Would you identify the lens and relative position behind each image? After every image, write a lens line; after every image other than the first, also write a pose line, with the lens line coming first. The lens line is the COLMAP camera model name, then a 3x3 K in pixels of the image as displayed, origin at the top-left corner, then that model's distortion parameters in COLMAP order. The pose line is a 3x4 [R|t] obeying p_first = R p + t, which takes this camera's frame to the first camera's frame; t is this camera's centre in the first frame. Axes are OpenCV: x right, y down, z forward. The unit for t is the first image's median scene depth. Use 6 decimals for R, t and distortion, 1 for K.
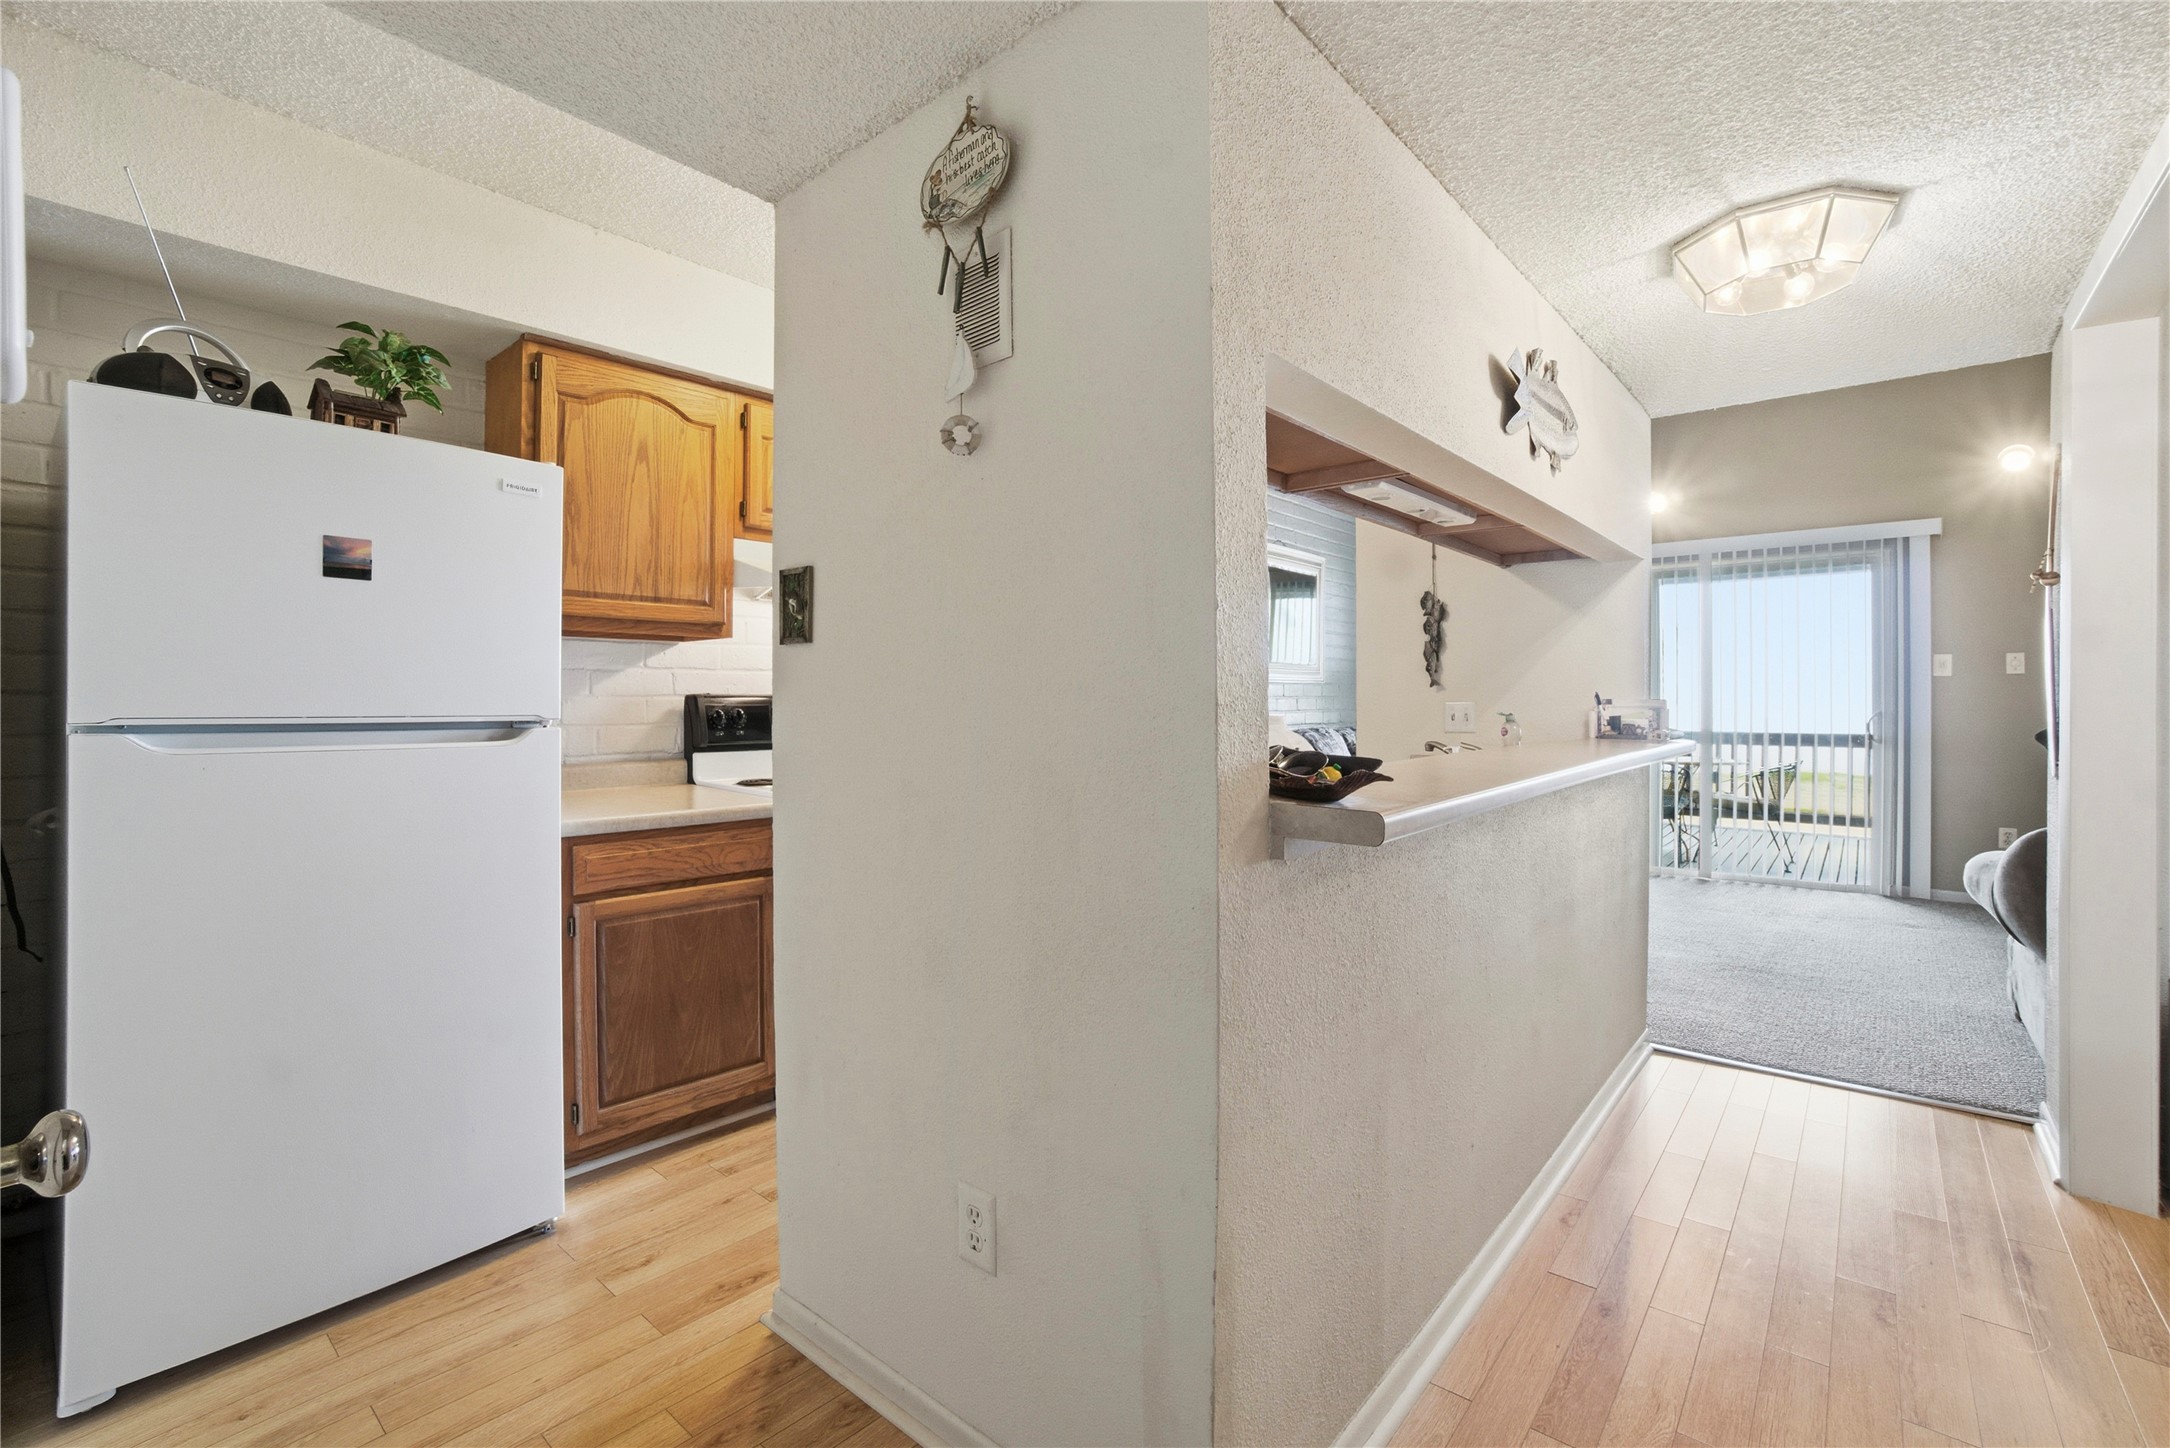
lens RADIAL K [[969.6, 0, 1078.1], [0, 969.6, 715.1], [0, 0, 1]] dist [-0.070765, 0.025247]
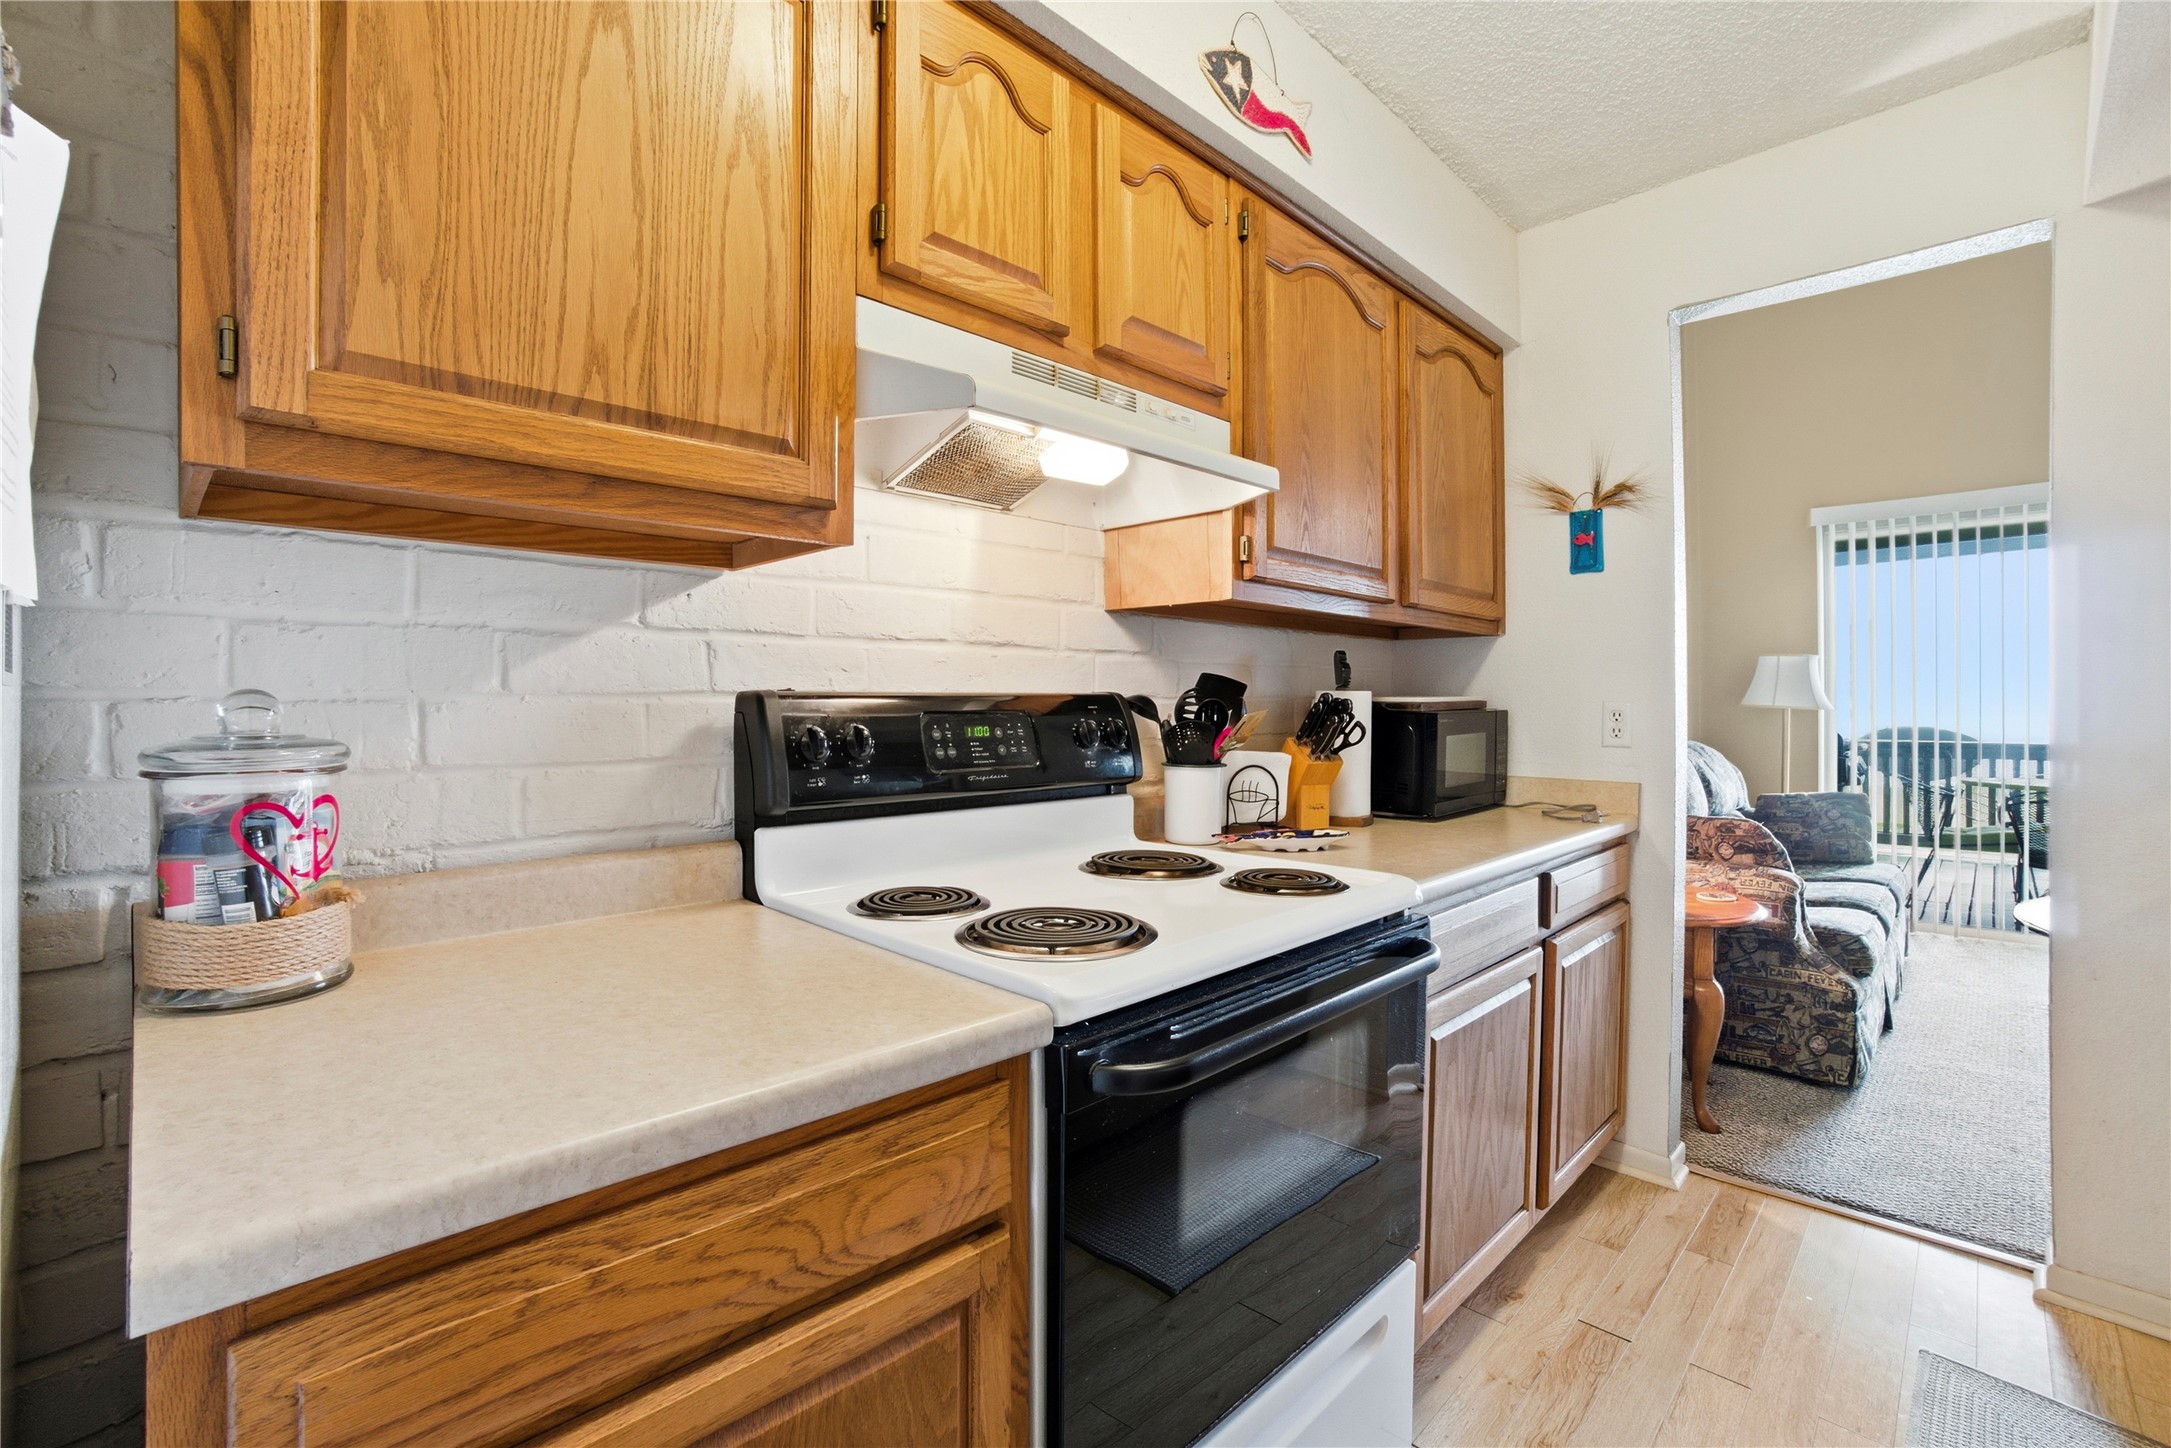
lens RADIAL K [[970.0, 0, 1072.0], [0, 970.0, 723.3], [0, 0, 1]] dist [-0.070765, 0.025247]
pose [[0.997660, -0.004592, -0.068219, -0.245308], [0.004438, 0.999987, -0.002415, -0.006152], [0.068229, 0.002107, 0.997667, 0.616928]]
